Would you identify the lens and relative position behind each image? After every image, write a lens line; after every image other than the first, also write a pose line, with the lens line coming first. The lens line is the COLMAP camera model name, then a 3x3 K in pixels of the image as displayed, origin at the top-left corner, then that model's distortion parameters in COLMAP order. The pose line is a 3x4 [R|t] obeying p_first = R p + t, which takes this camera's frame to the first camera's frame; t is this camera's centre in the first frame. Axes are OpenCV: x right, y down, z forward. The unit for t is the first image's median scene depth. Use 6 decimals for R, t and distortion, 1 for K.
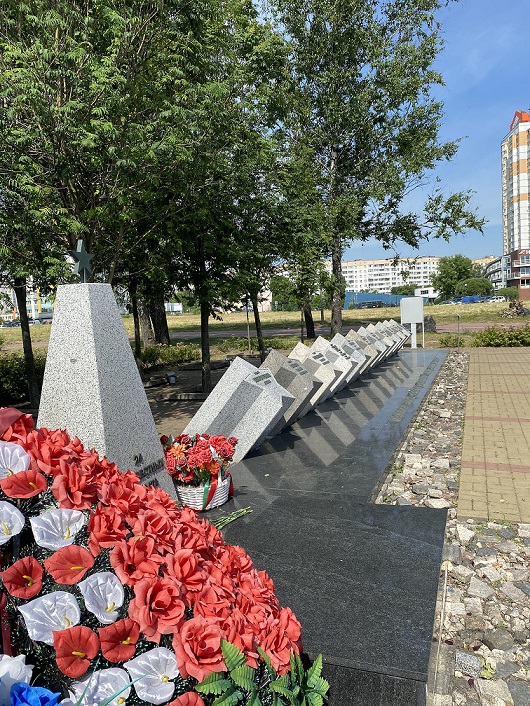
lens RADIAL K [[556.2, 0, 265.1], [0, 556.2, 353.0], [0, 0, 1]] dist [0.001480, -0.010078]
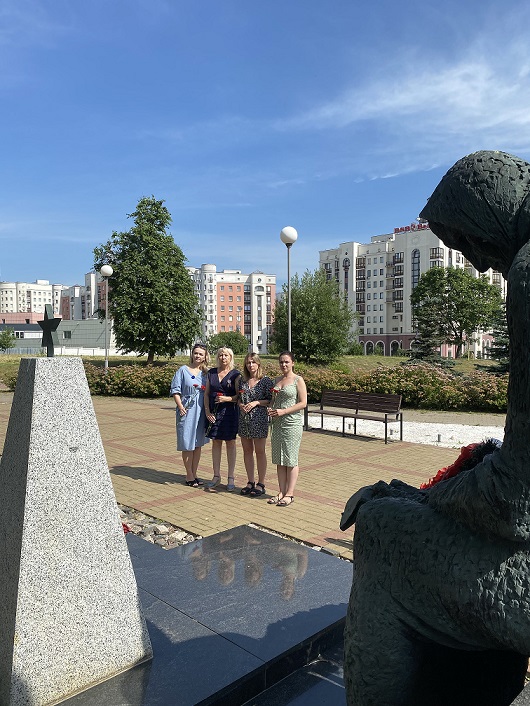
lens RADIAL K [[556.2, 0, 265.0], [0, 556.2, 353.5], [0, 0, 1]] dist [0.001480, -0.010078]
pose [[0.403231, 0.030385, 0.914594, -0.732570], [0.064263, 0.996041, -0.061423, -0.043715], [-0.912839, 0.083542, 0.399682, 0.284068]]
